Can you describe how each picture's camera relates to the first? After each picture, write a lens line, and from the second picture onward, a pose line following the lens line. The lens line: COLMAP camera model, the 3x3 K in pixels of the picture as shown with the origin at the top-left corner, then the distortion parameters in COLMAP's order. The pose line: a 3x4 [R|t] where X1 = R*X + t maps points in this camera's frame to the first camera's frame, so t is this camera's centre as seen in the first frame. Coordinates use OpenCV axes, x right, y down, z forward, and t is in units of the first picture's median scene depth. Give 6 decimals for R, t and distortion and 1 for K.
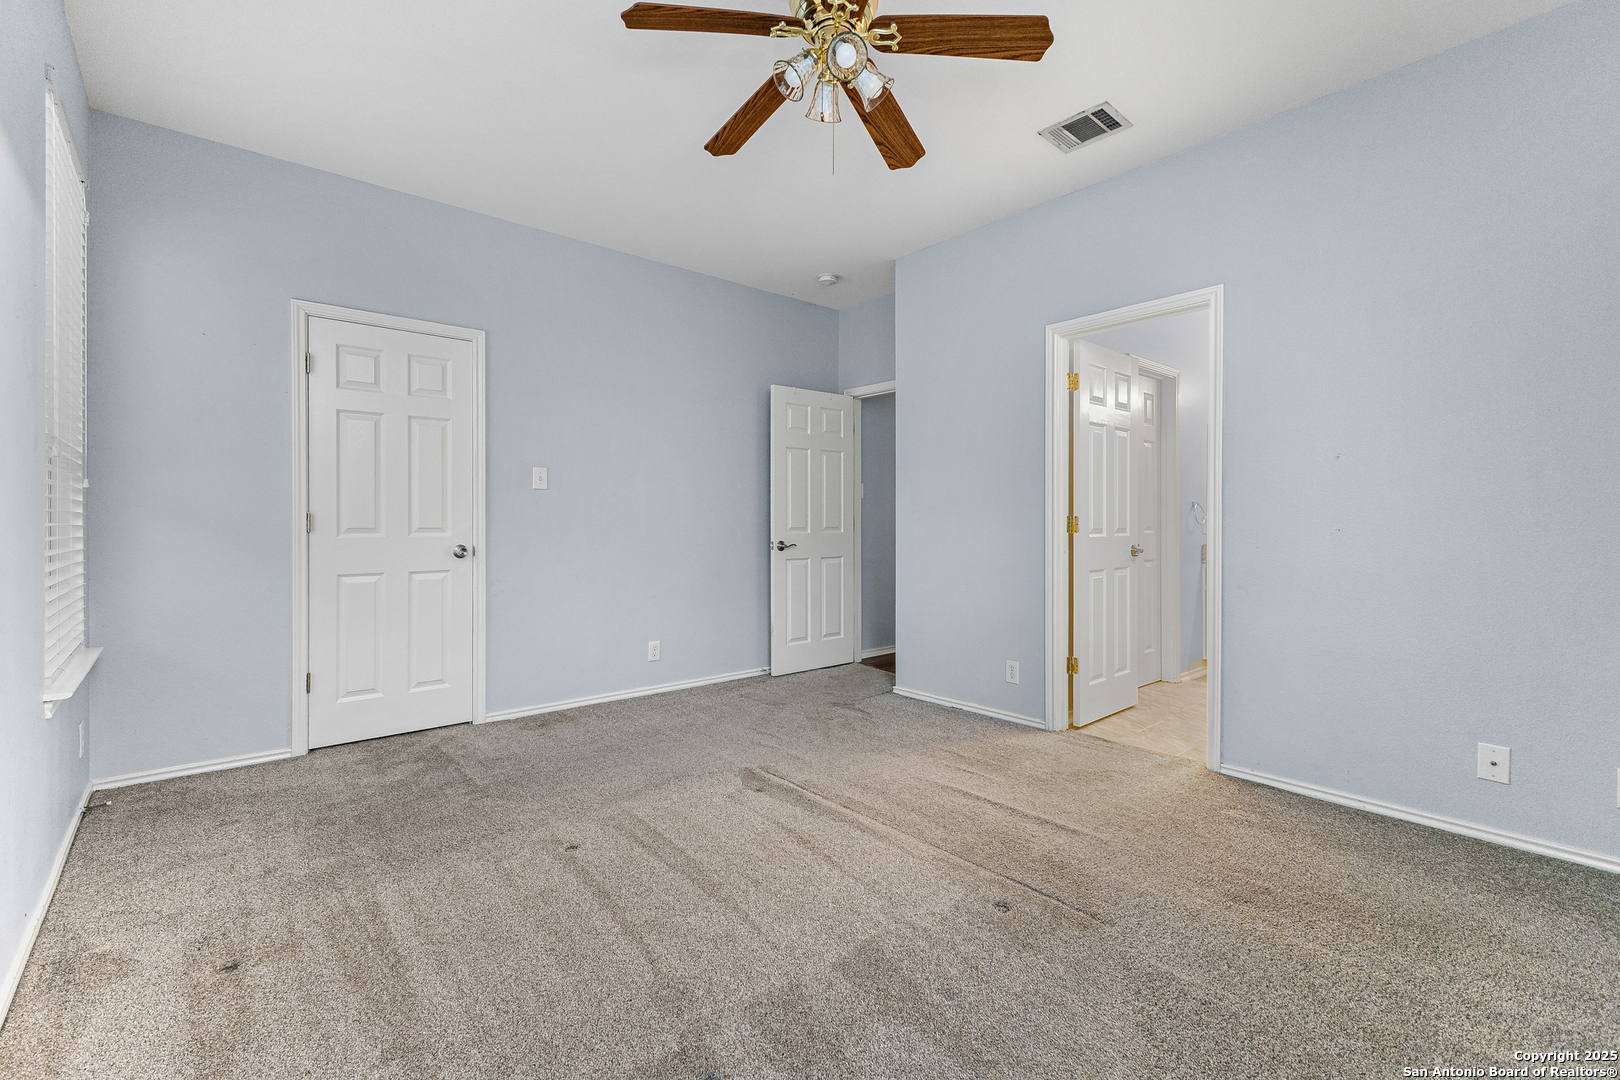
lens RADIAL K [[719.7, 0, 808.5], [0, 719.7, 525.9], [0, 0, 1]] dist [0.016698, -0.001371]
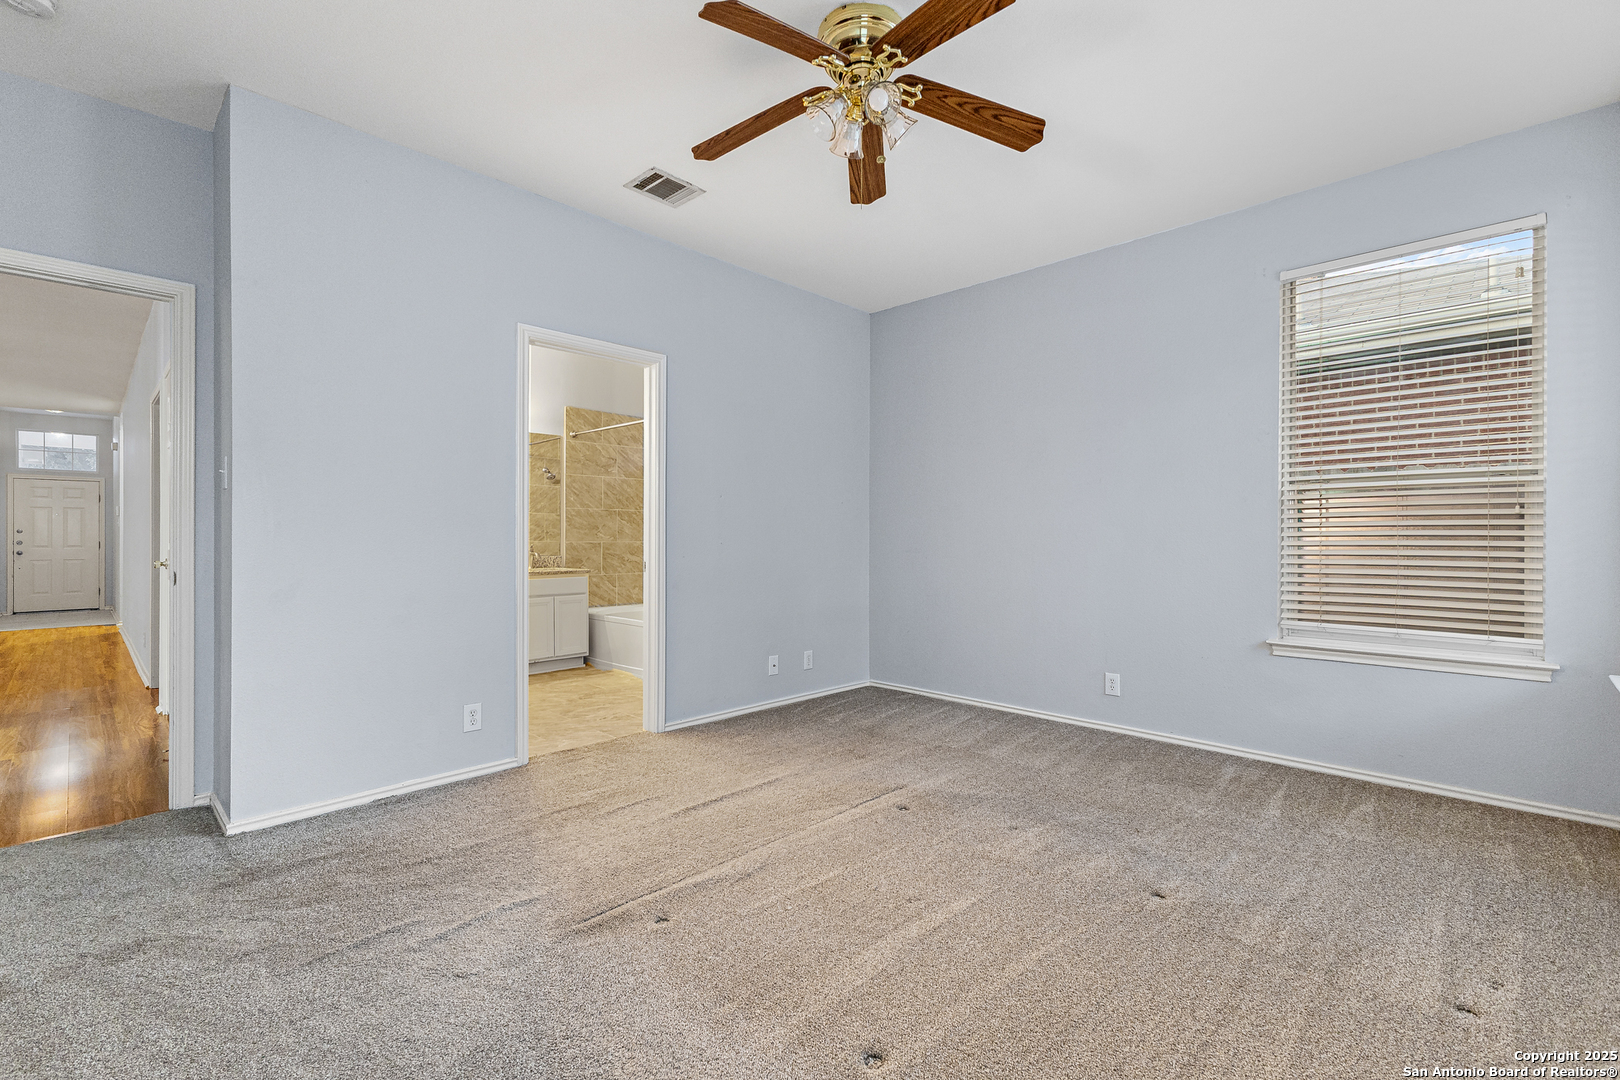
lens RADIAL K [[719.7, 0, 811.3], [0, 719.7, 540.0], [0, 0, 1]] dist [0.016698, -0.001371]
pose [[-0.098777, -0.004174, 0.995101, -0.731801], [0.006584, 0.999967, 0.004848, -0.006834], [-0.995088, 0.007031, -0.098746, 0.855931]]
